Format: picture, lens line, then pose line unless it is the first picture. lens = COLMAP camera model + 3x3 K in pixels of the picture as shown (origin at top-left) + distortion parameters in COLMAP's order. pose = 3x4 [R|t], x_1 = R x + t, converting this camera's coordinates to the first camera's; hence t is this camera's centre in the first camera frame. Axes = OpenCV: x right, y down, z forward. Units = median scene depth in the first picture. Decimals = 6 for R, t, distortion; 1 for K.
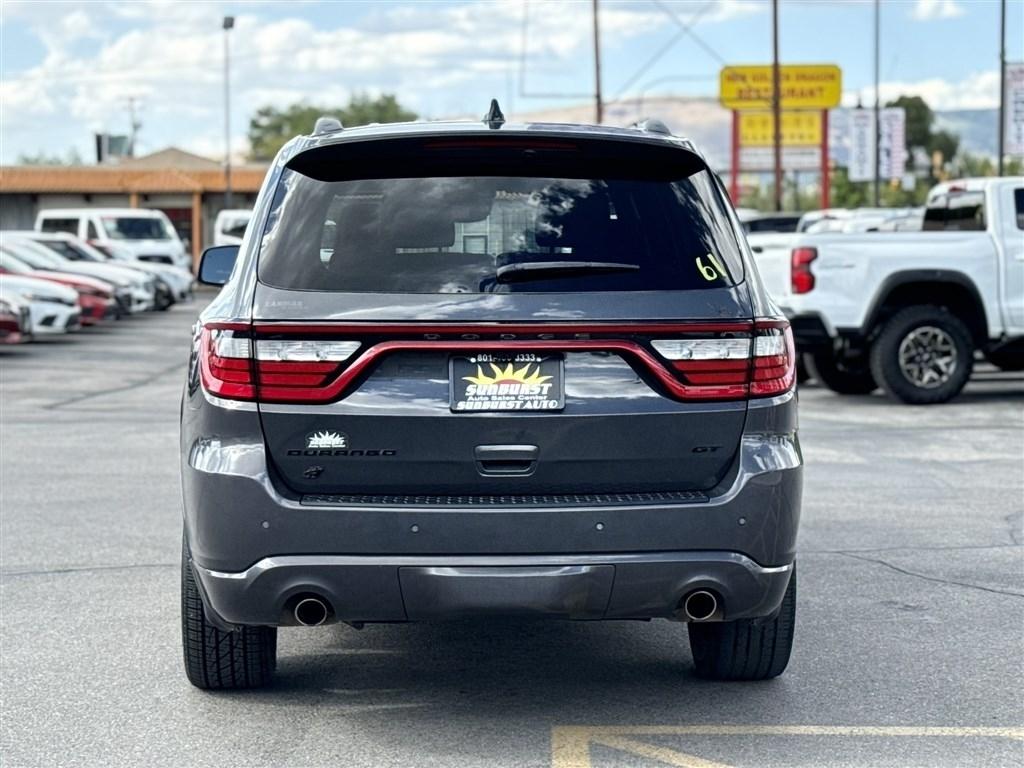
lens RADIAL K [[2337.0, 0, 512.0], [0, 2337.0, 384.0], [0, 0, 1]] dist [0.204442, 0.374728]
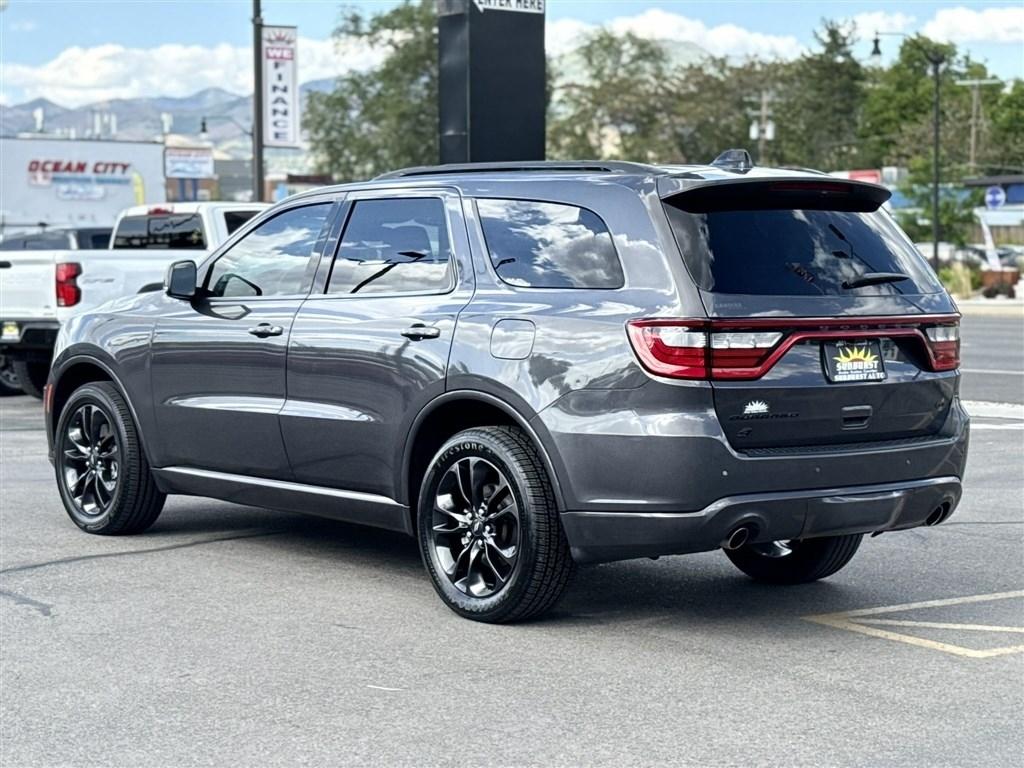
lens RADIAL K [[2337.0, 0, 512.0], [0, 2337.0, 384.0], [0, 0, 1]] dist [0.204442, 0.374728]
pose [[0.803613, -0.030805, 0.594354, -0.982555], [0.035060, 0.999376, 0.004392, -0.000059], [-0.594118, 0.017309, 0.804191, 0.011304]]
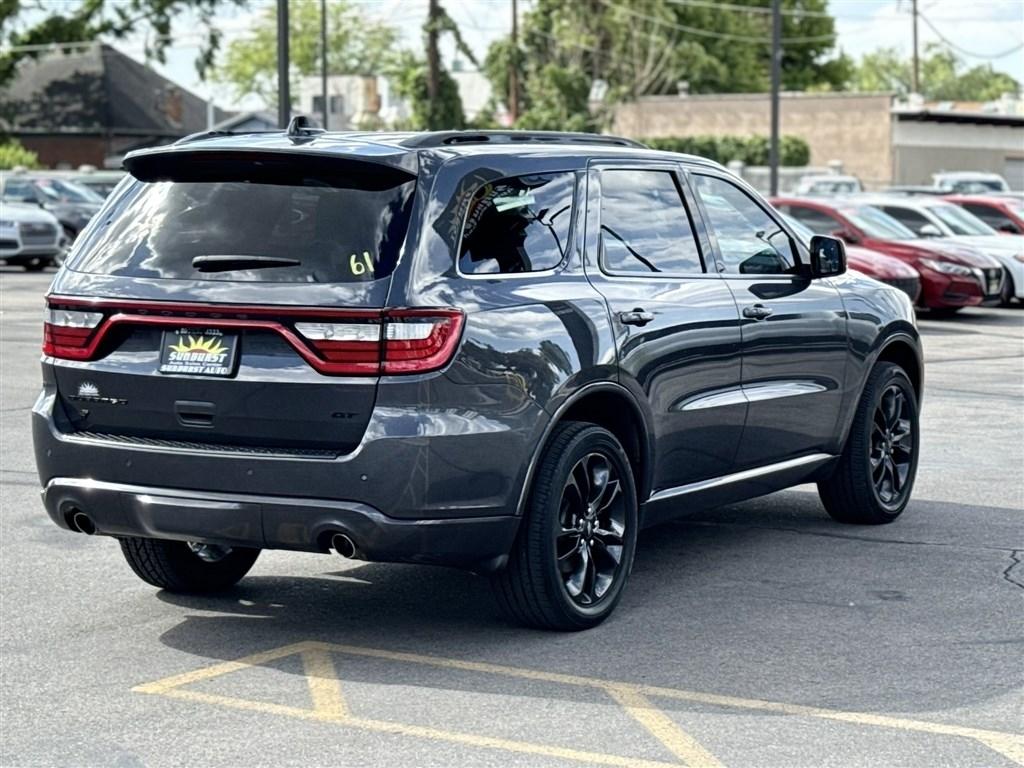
lens RADIAL K [[2337.0, 0, 512.0], [0, 2337.0, 384.0], [0, 0, 1]] dist [0.204442, 0.374728]
pose [[0.840638, 0.051235, -0.539169, 0.810545], [-0.051010, 0.998580, 0.015359, -0.011003], [0.539191, 0.014592, 0.842057, 0.039833]]
